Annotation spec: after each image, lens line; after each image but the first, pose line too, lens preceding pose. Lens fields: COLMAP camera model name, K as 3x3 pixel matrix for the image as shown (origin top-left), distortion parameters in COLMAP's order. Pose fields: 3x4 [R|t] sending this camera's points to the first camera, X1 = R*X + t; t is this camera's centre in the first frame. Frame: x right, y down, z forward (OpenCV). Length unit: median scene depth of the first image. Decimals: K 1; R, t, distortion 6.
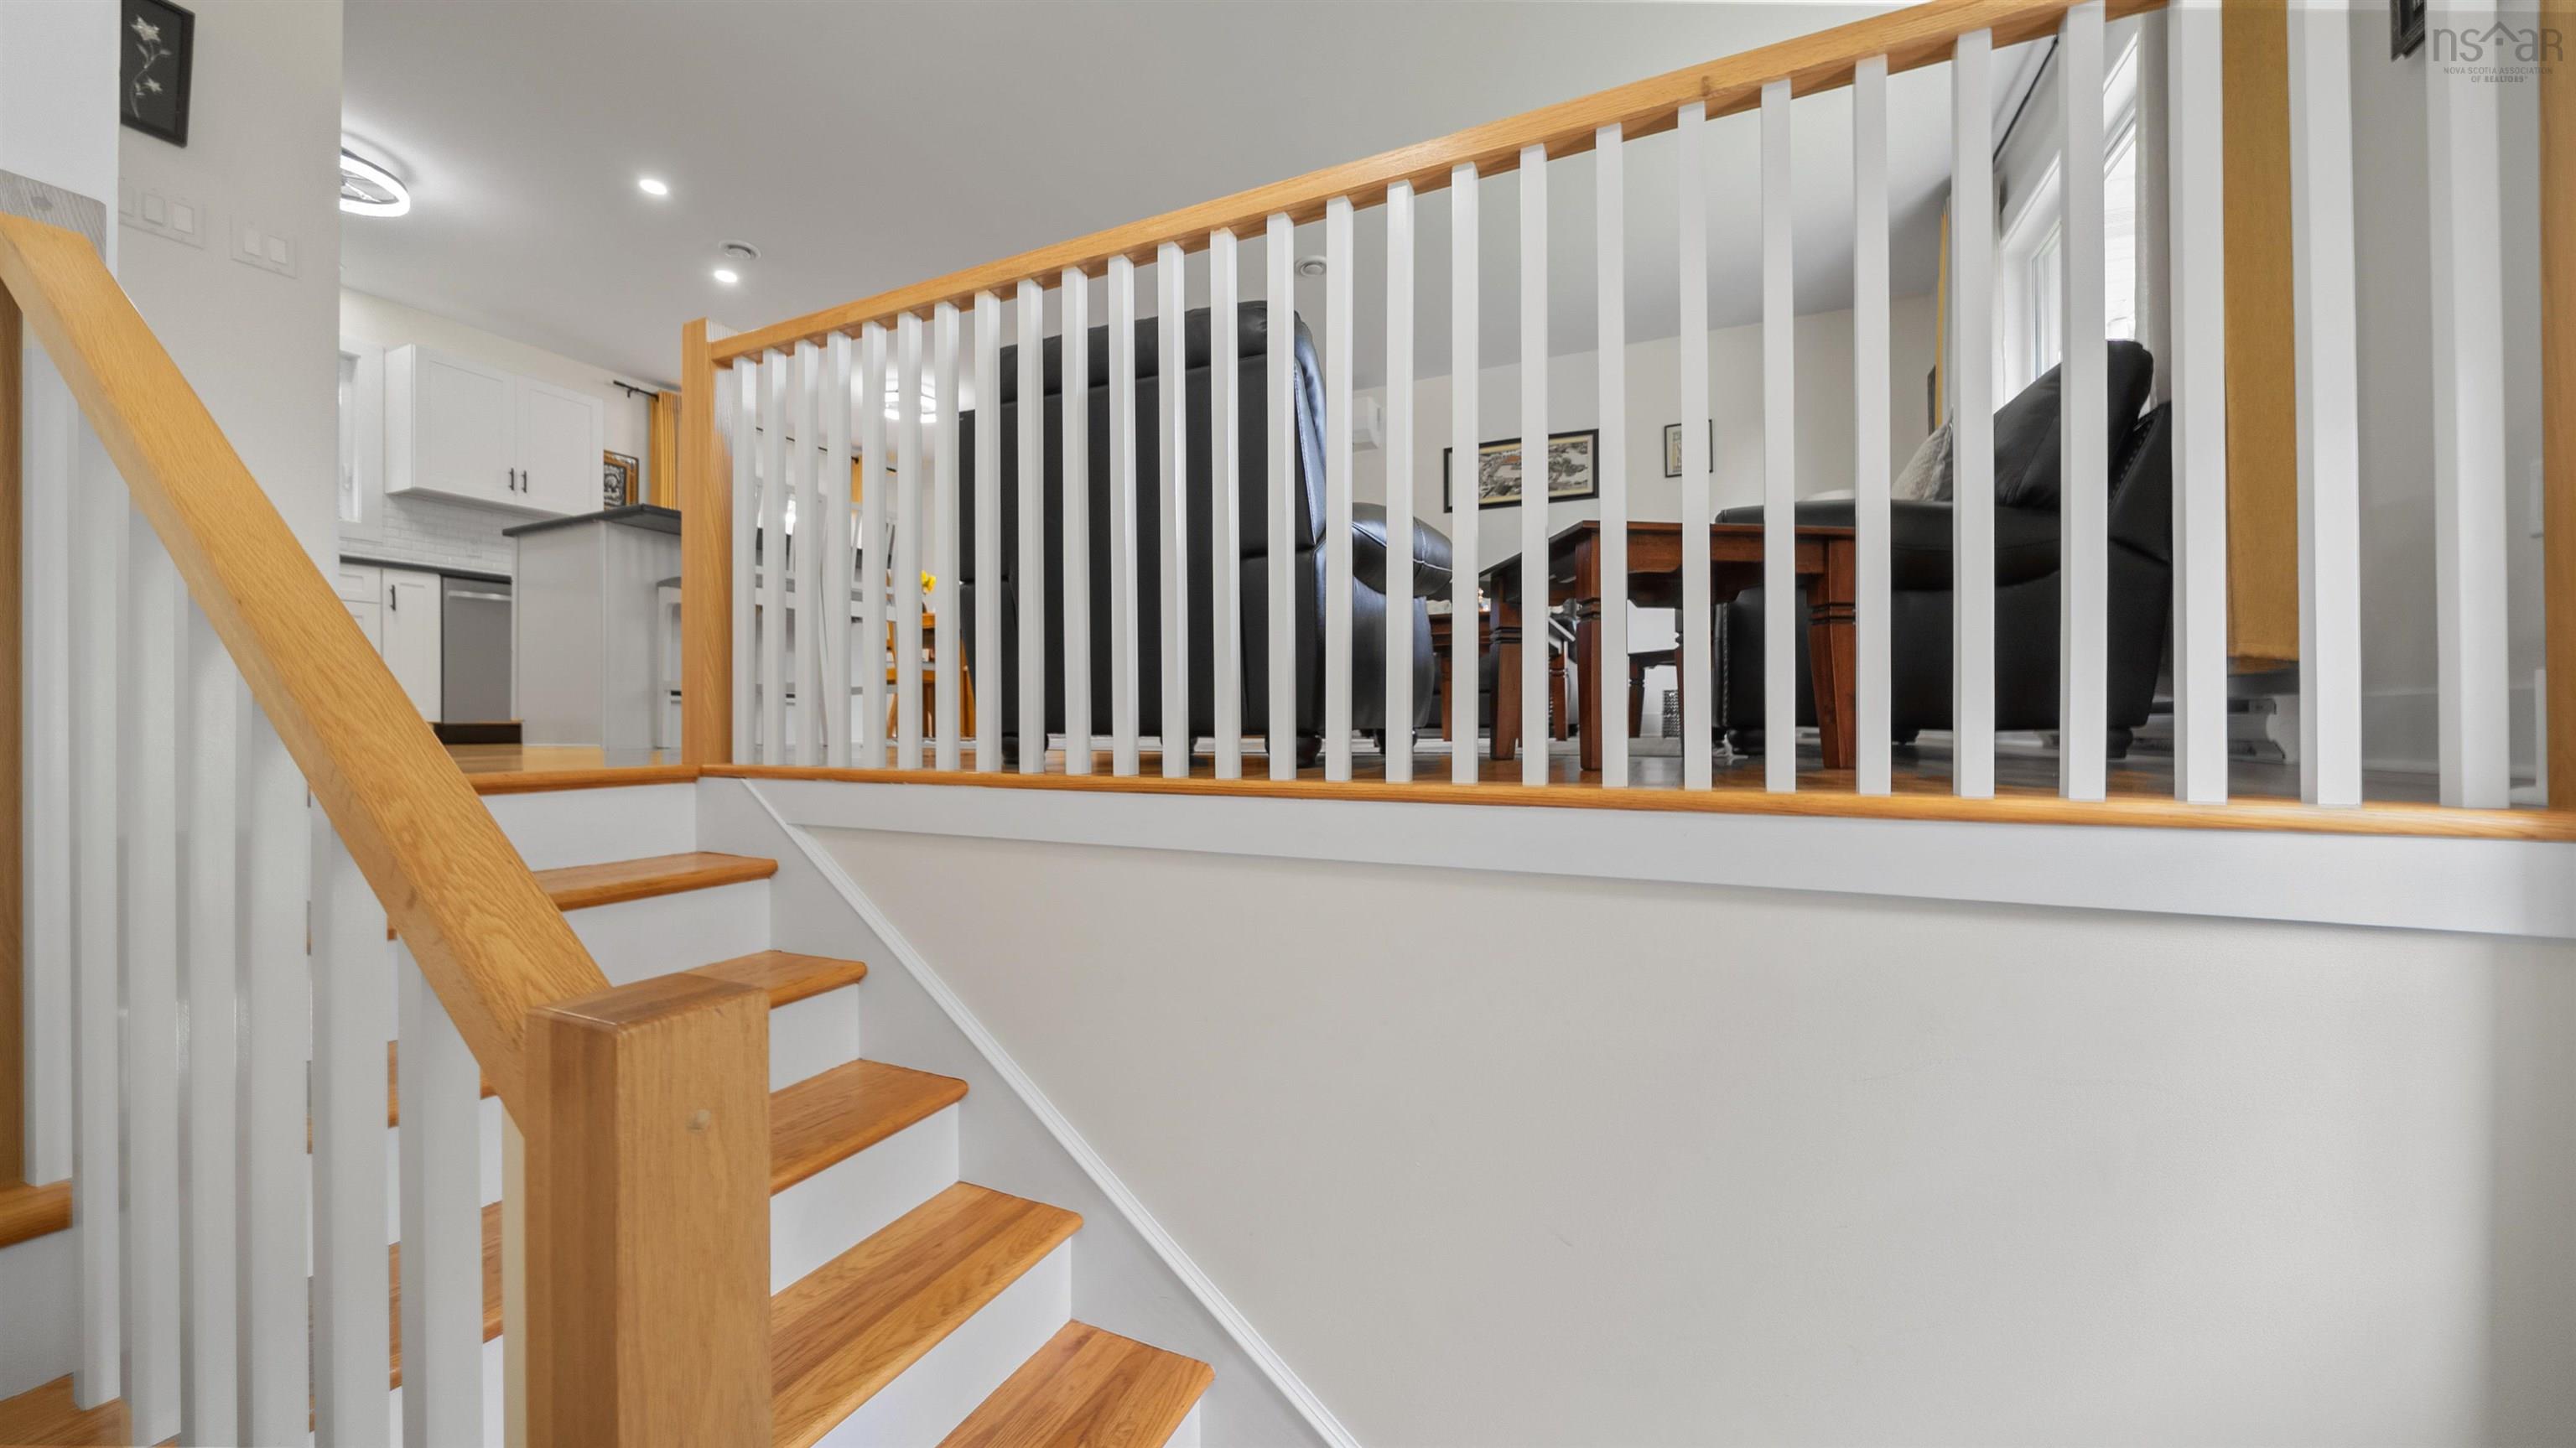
lens RADIAL K [[889.2, 0, 1294.6], [0, 889.2, 713.9], [0, 0, 1]] dist [-0.006470, -0.000033]
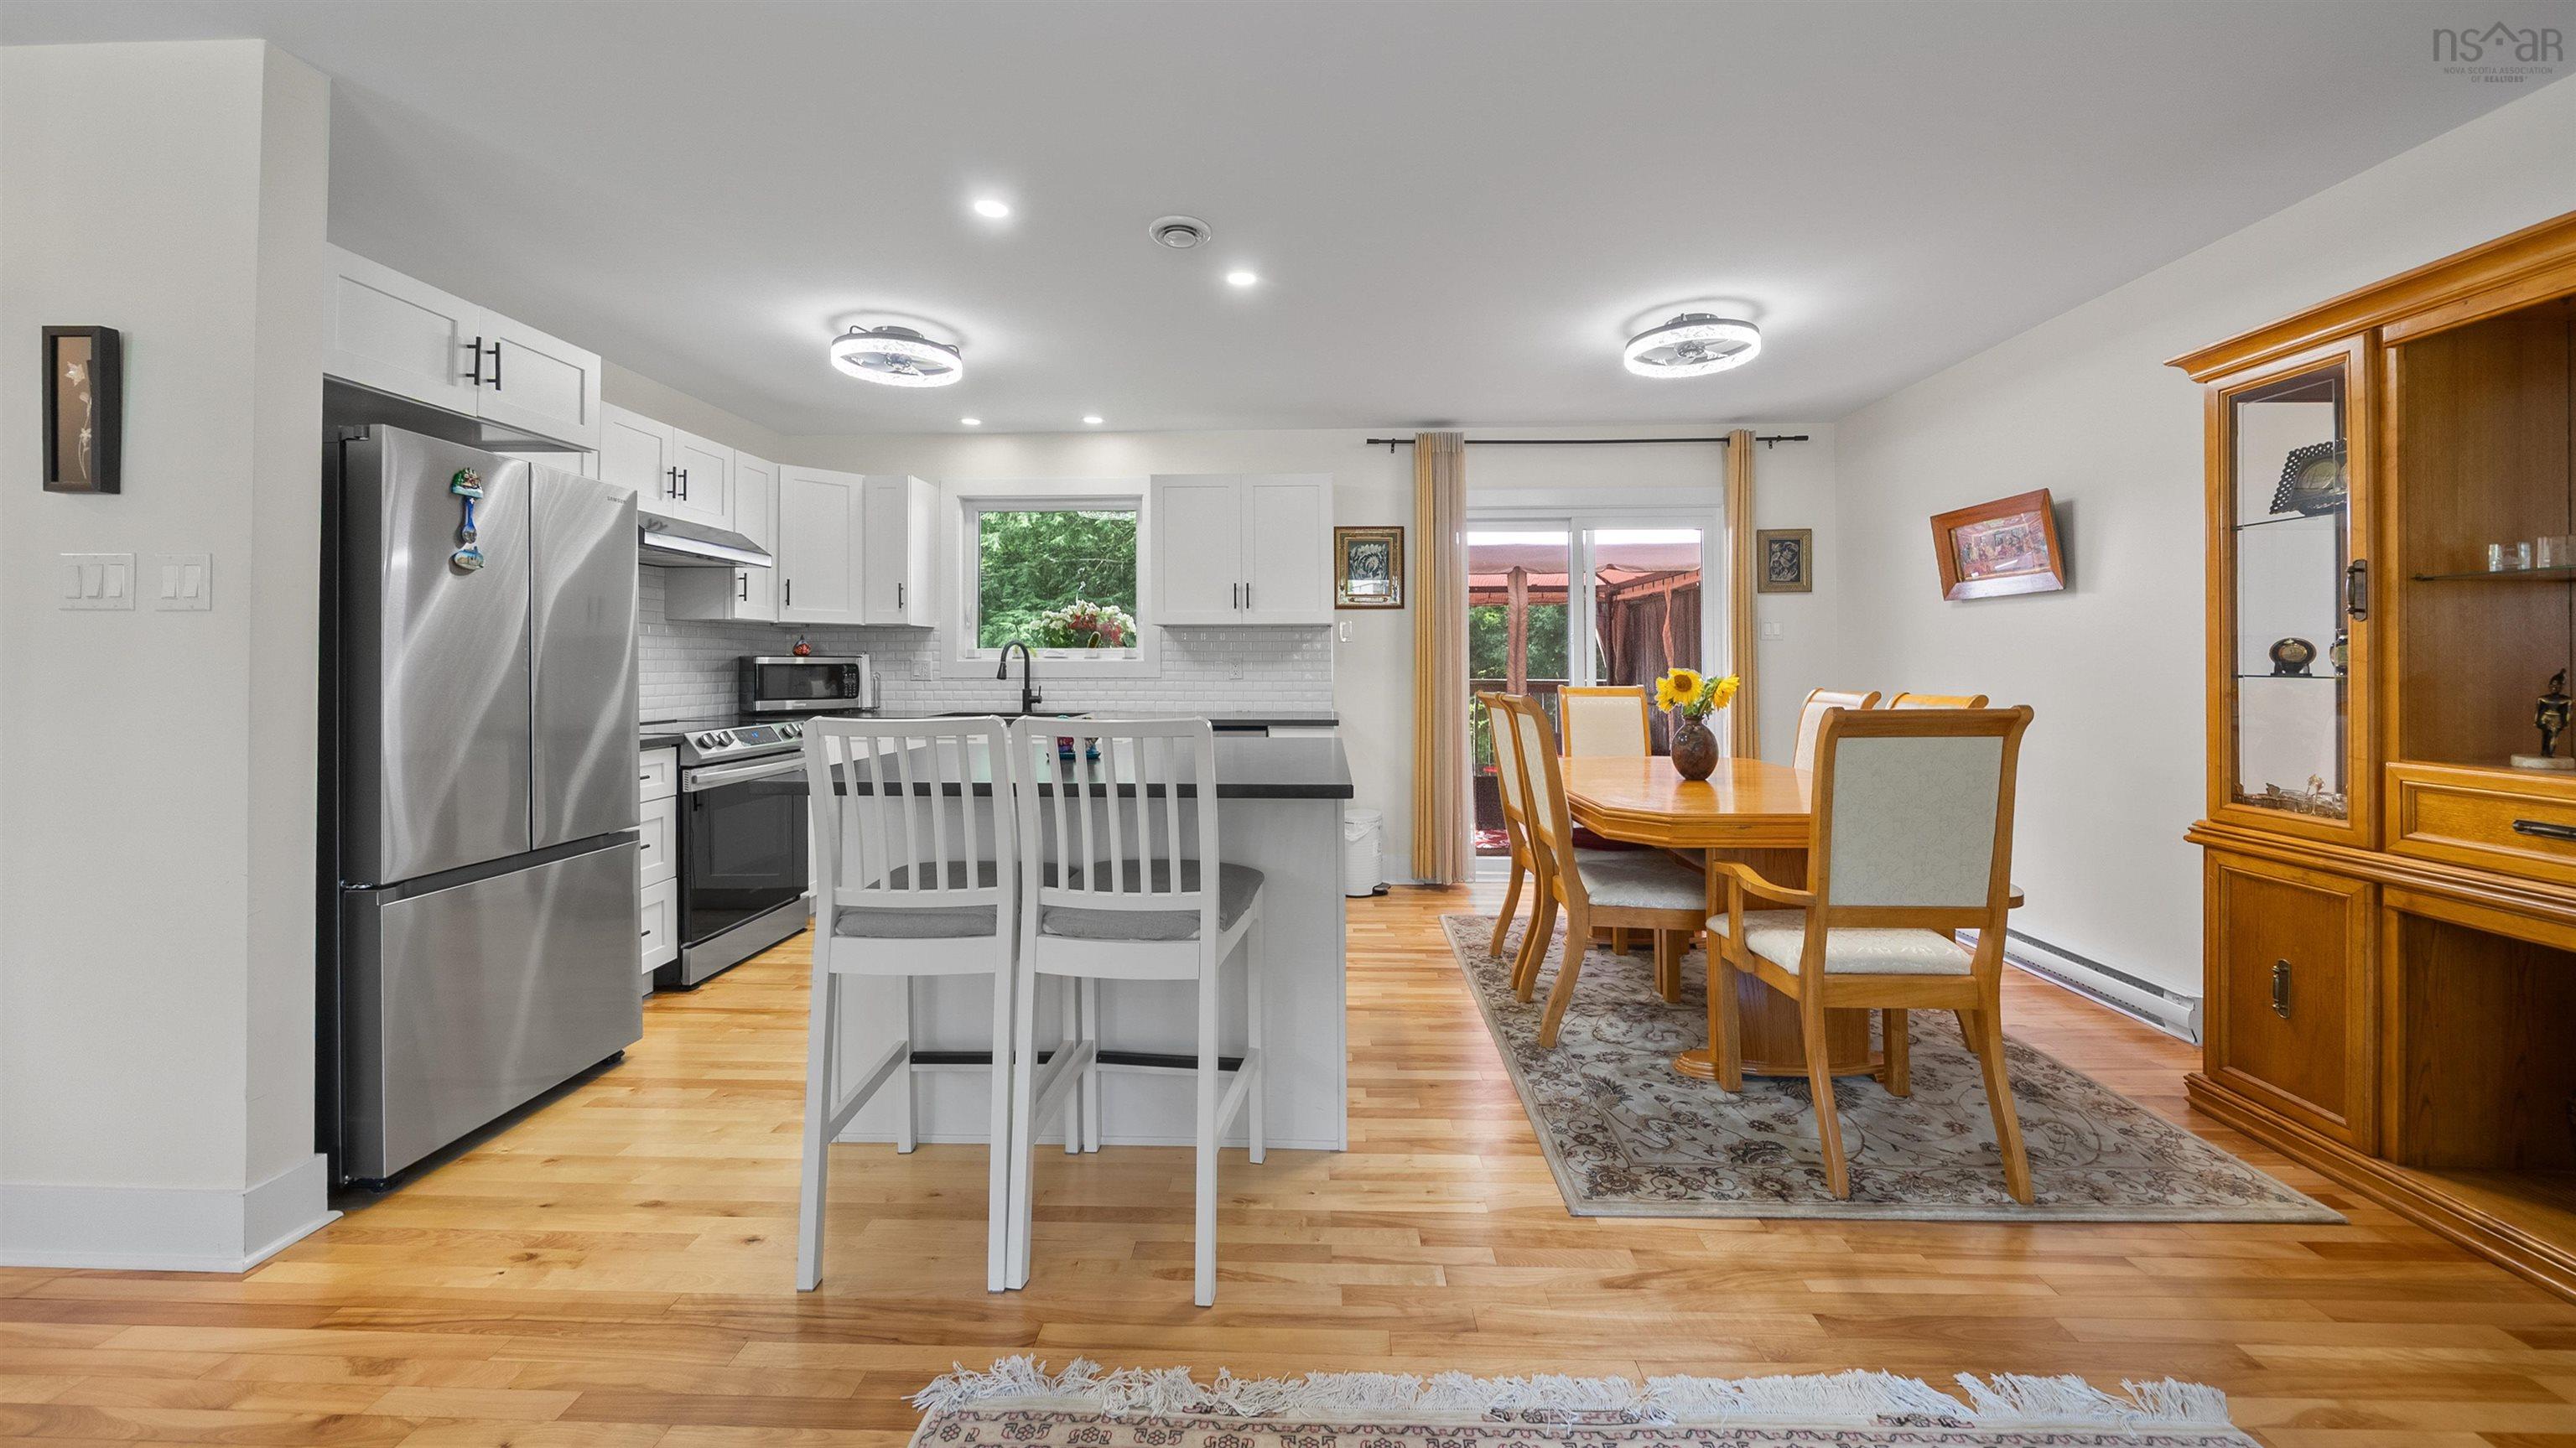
lens RADIAL K [[906.1, 0, 1290.5], [0, 906.1, 650.2], [0, 0, 1]] dist [-0.006663, -0.000107]
pose [[0.377931, -0.010463, -0.925775, -0.034866], [0.003749, 0.999945, -0.009771, -0.182075], [0.925826, 0.000222, 0.377949, 0.641075]]
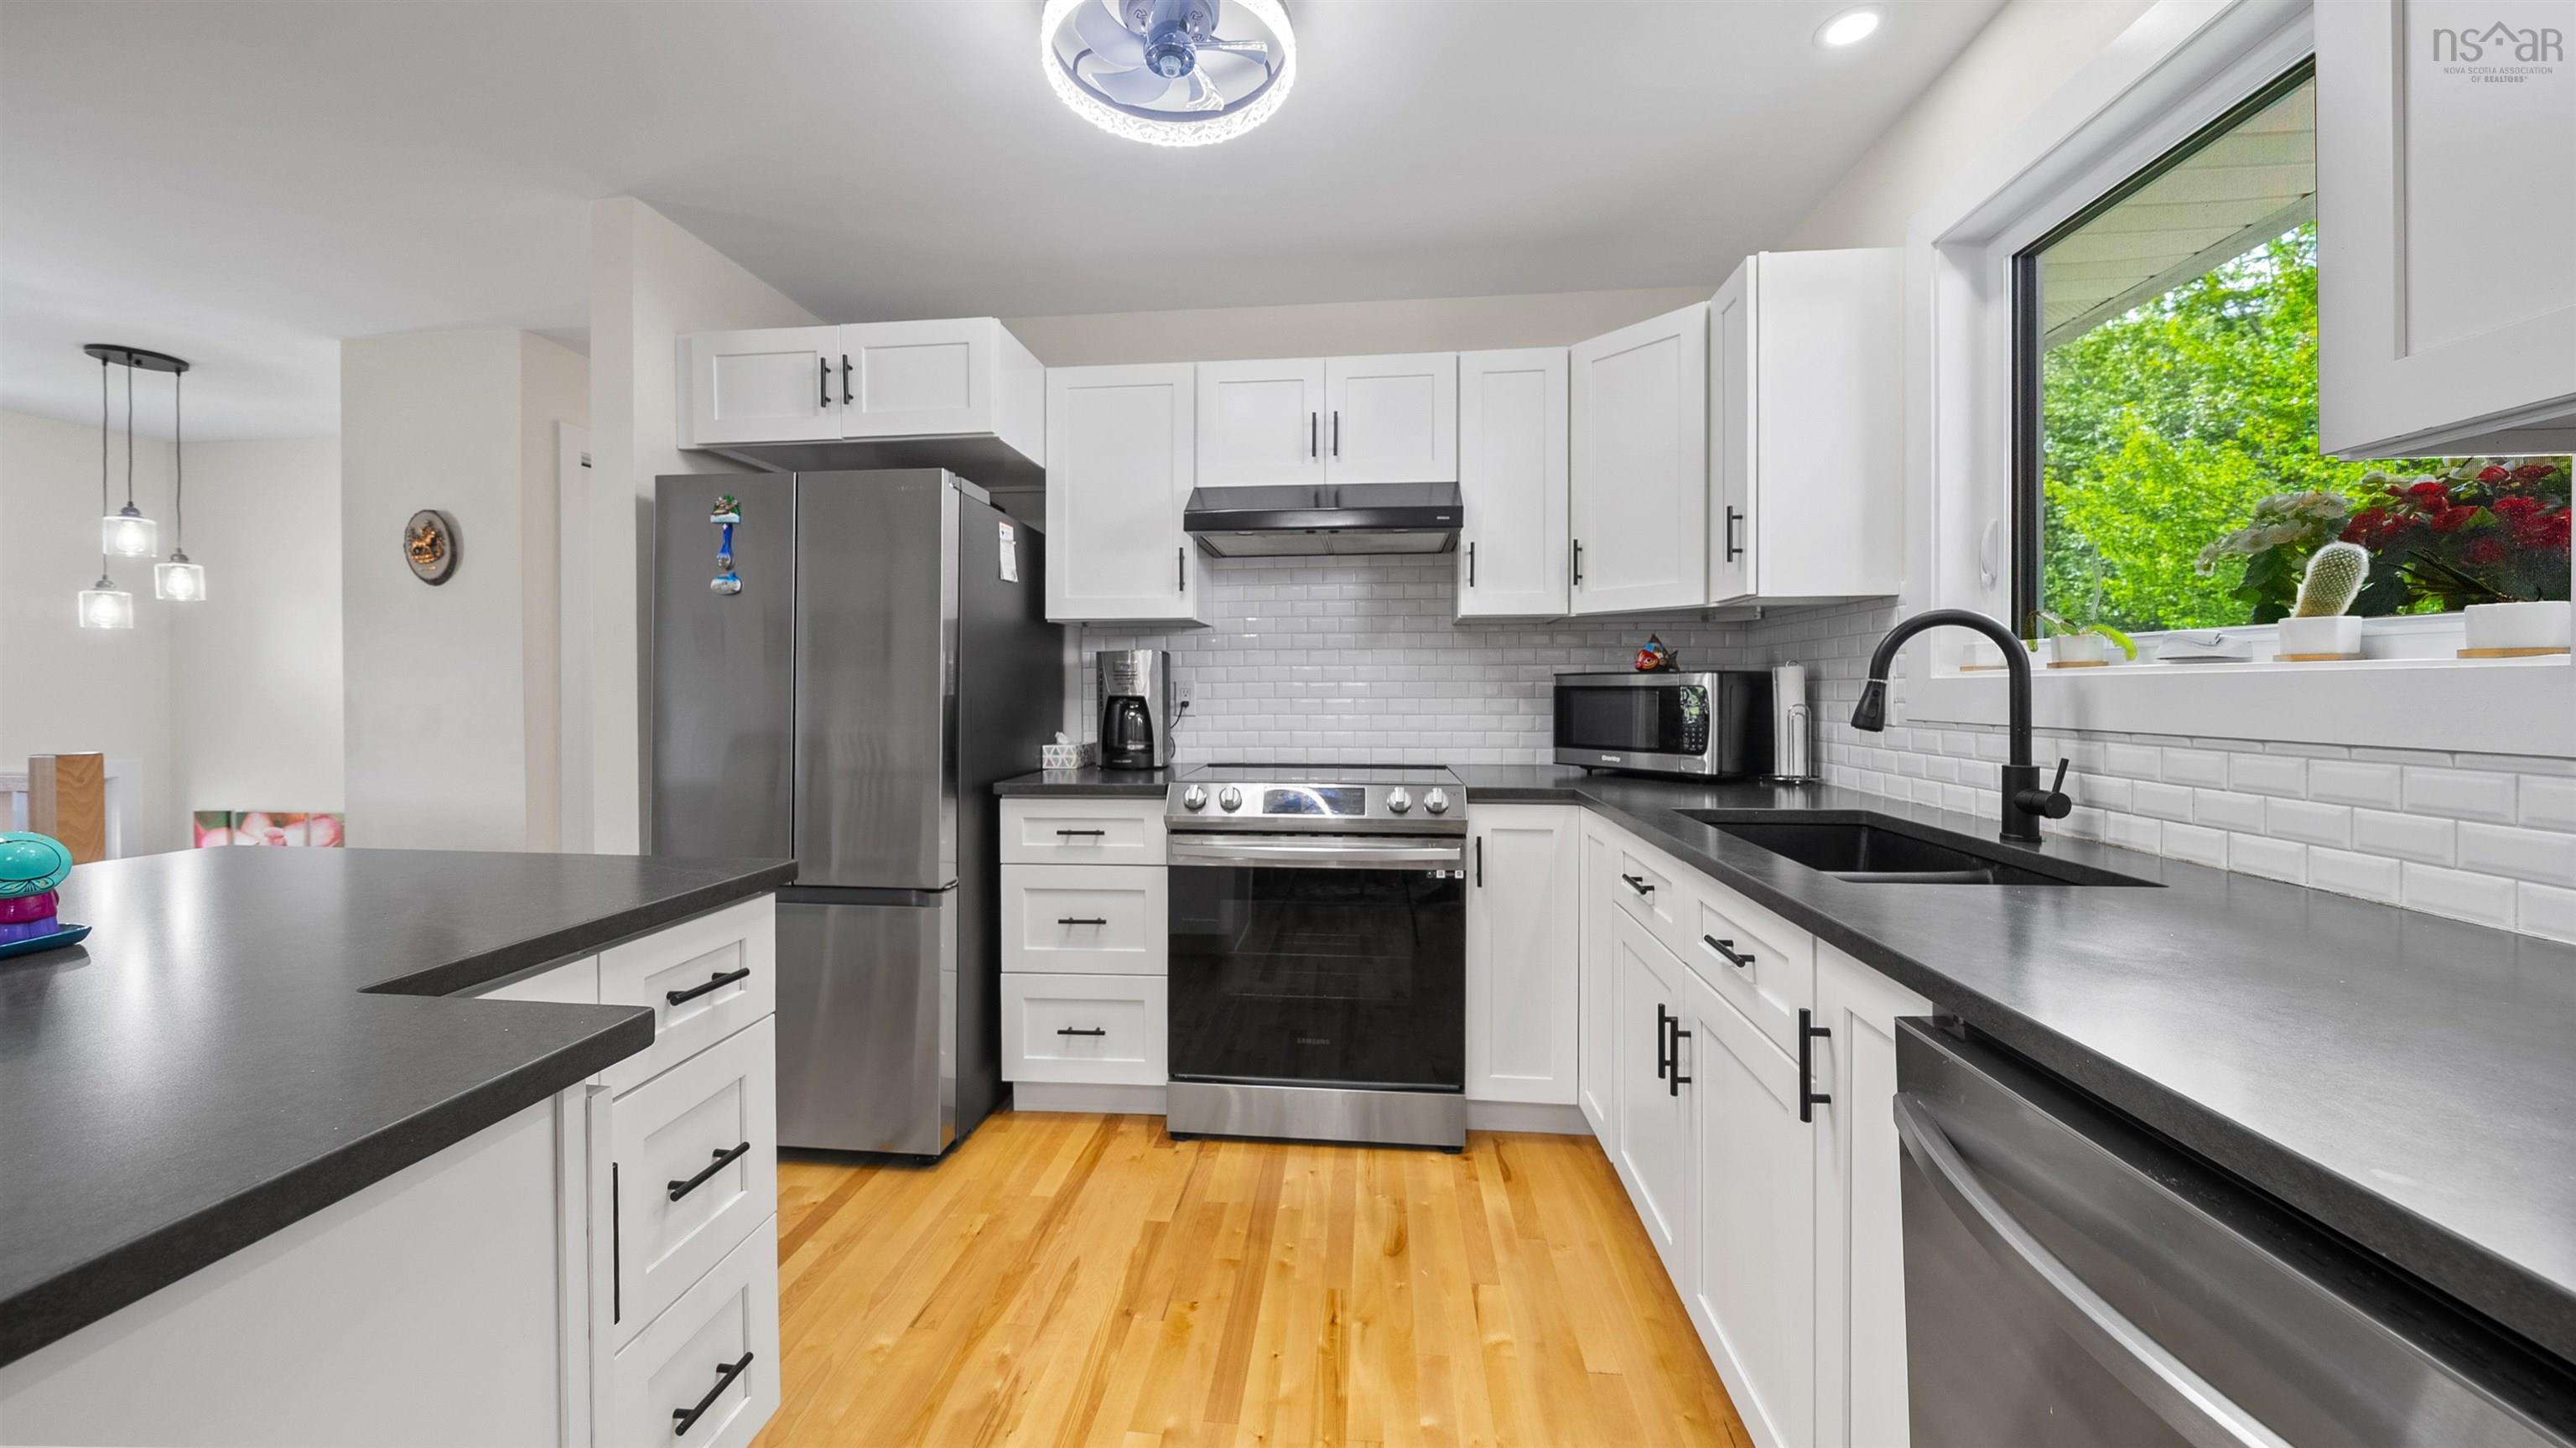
lens RADIAL K [[900.4, 0, 1289.0], [0, 900.4, 694.1], [0, 0, 1]] dist [-0.005438, 0.000038]
pose [[-0.948864, 0.006980, -0.315607, -0.633832], [0.006462, 0.999976, 0.002687, -0.177177], [0.315618, 0.000510, -0.948886, 0.913386]]
